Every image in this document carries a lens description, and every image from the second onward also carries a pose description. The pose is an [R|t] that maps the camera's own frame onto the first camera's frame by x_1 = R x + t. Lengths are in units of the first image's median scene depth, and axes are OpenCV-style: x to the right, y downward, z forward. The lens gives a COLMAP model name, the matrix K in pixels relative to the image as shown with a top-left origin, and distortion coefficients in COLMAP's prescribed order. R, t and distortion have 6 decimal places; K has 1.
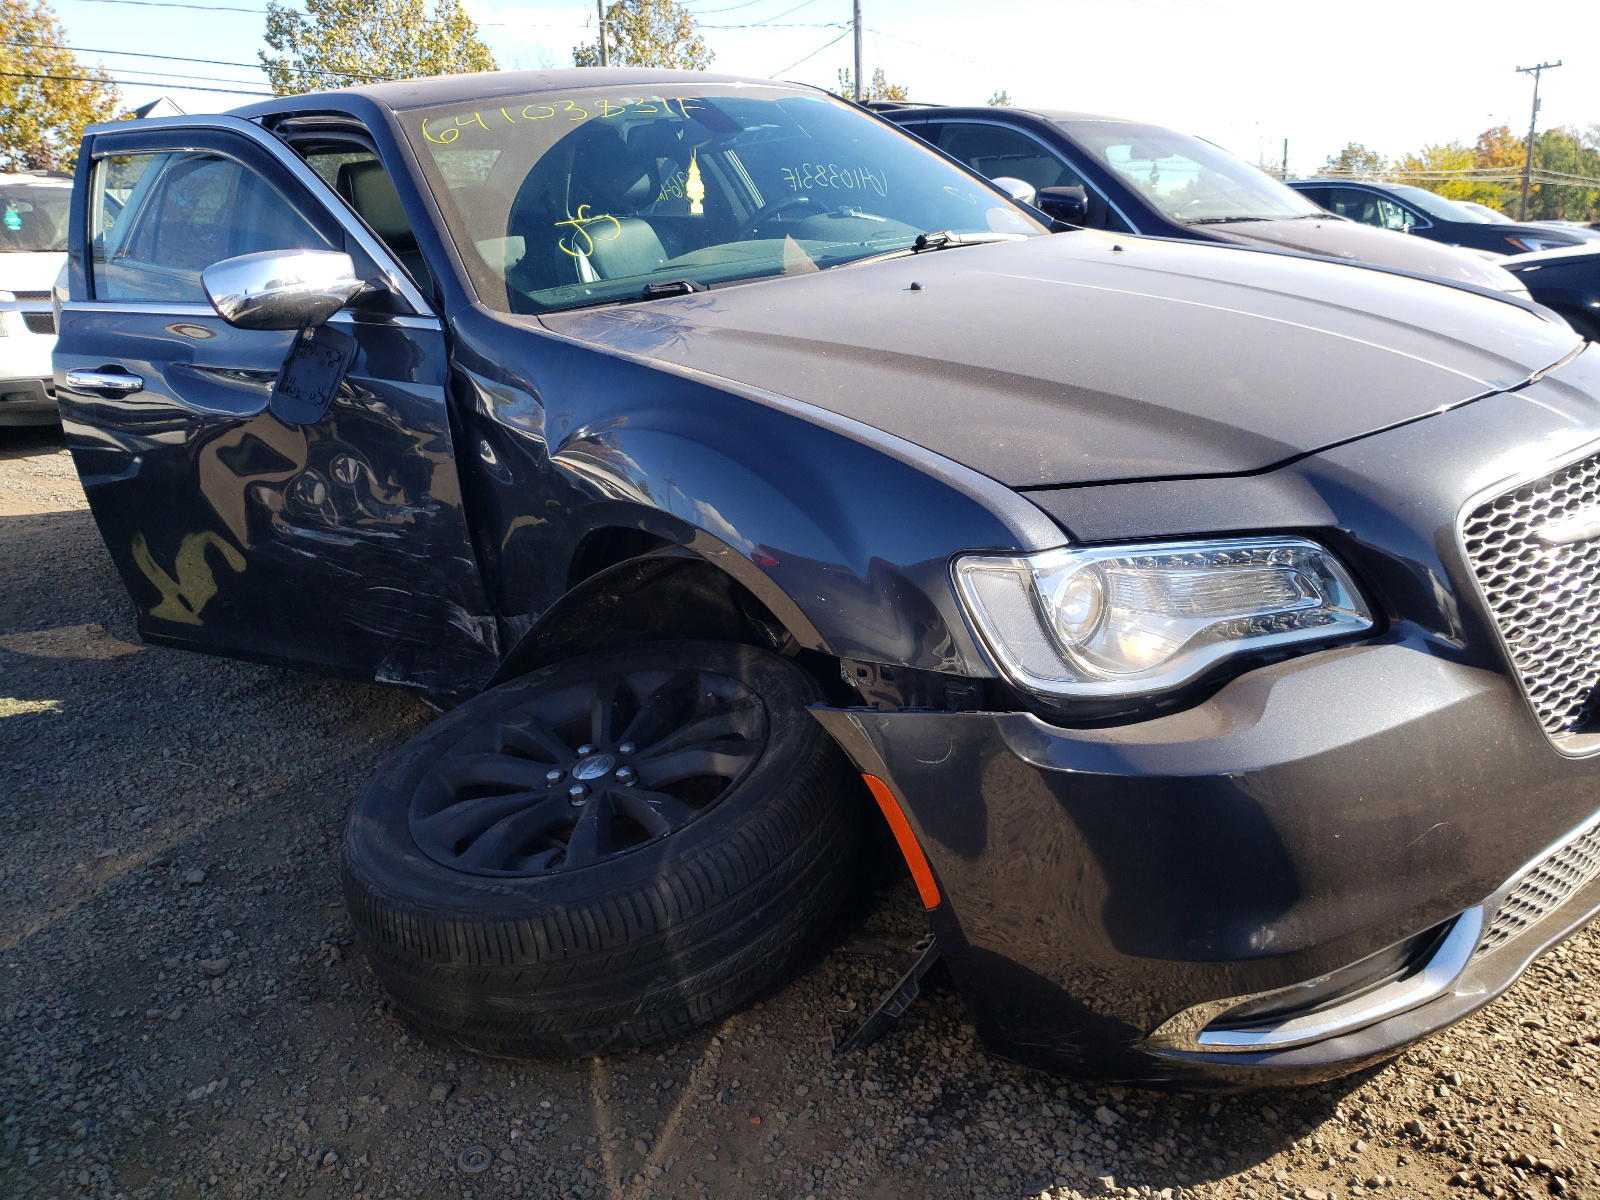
lens RADIAL K [[1197.6, 0, 800.0], [0, 1197.6, 577.0], [0, 0, 1]] dist [-0.005803, 0.013046]
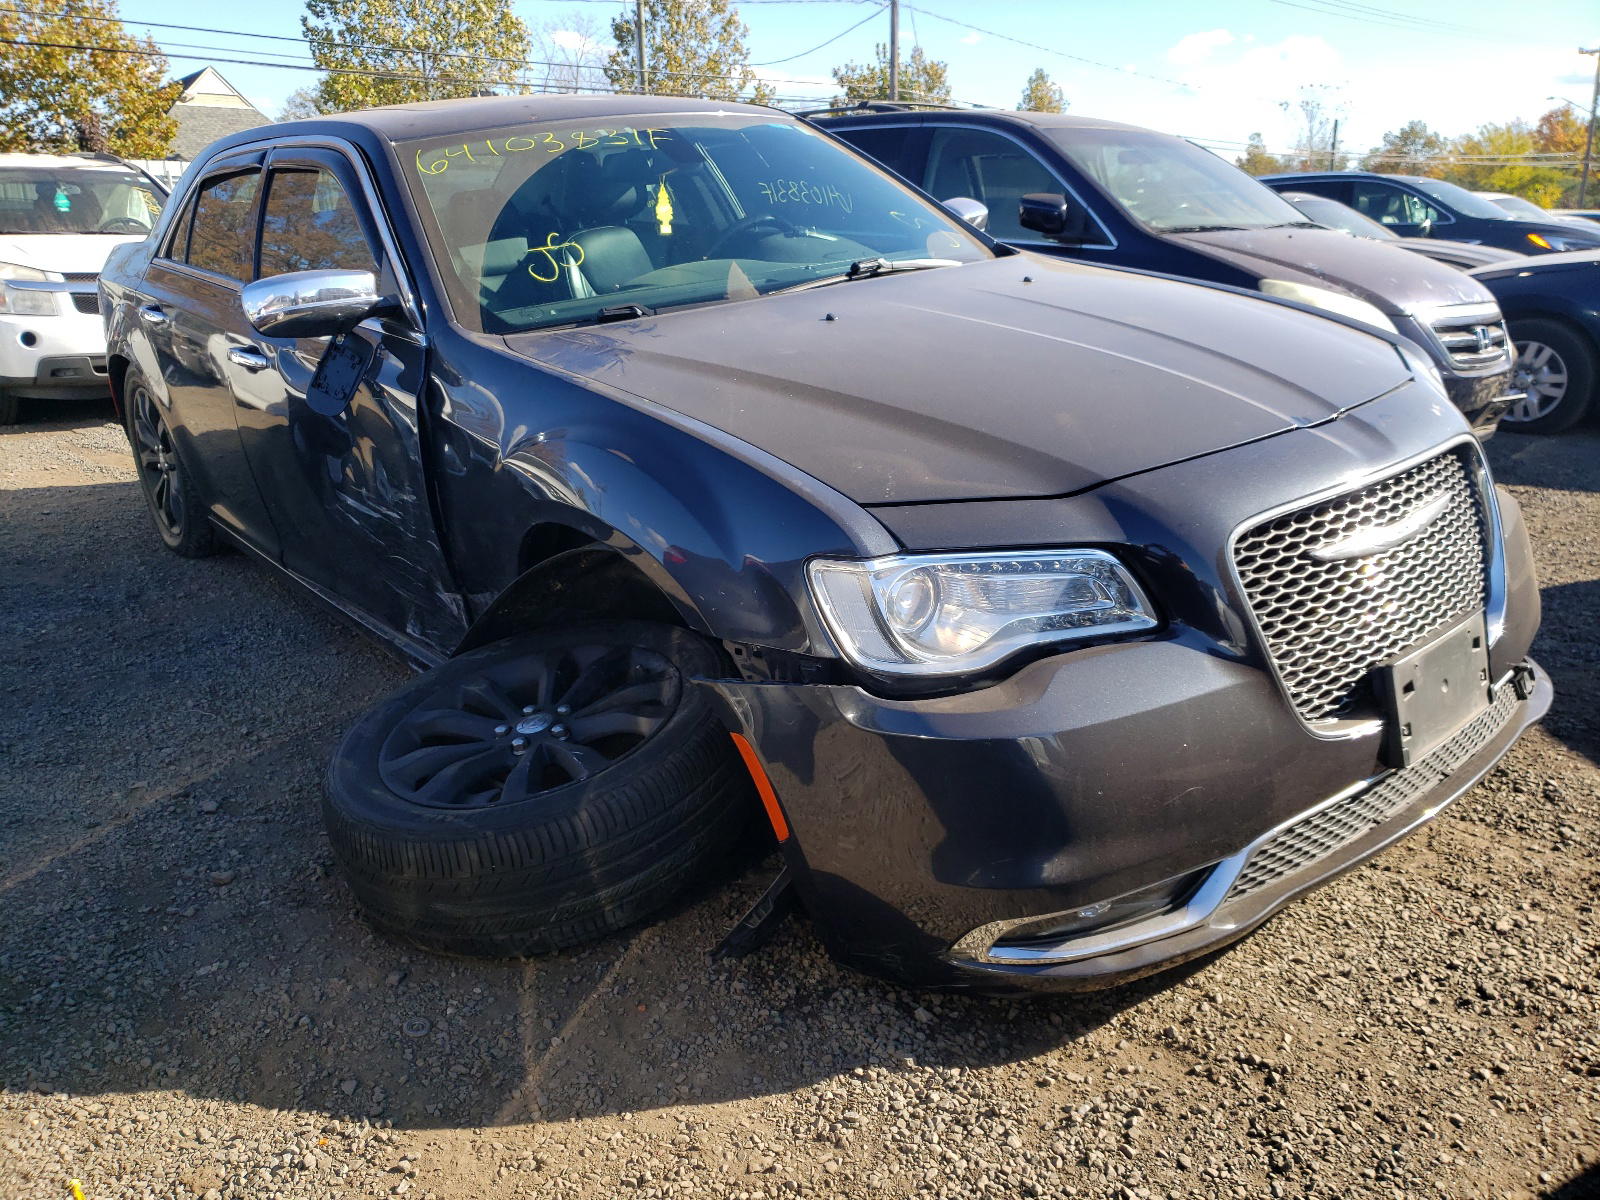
lens RADIAL K [[1223.8, 0, 800.0], [0, 1223.8, 600.0], [0, 0, 1]] dist [-0.007206, 0.007615]
pose [[0.998922, 0.027609, -0.037318, 0.147944], [-0.026155, 0.998900, 0.038908, -0.021001], [0.038351, -0.037890, 0.998546, -0.224336]]
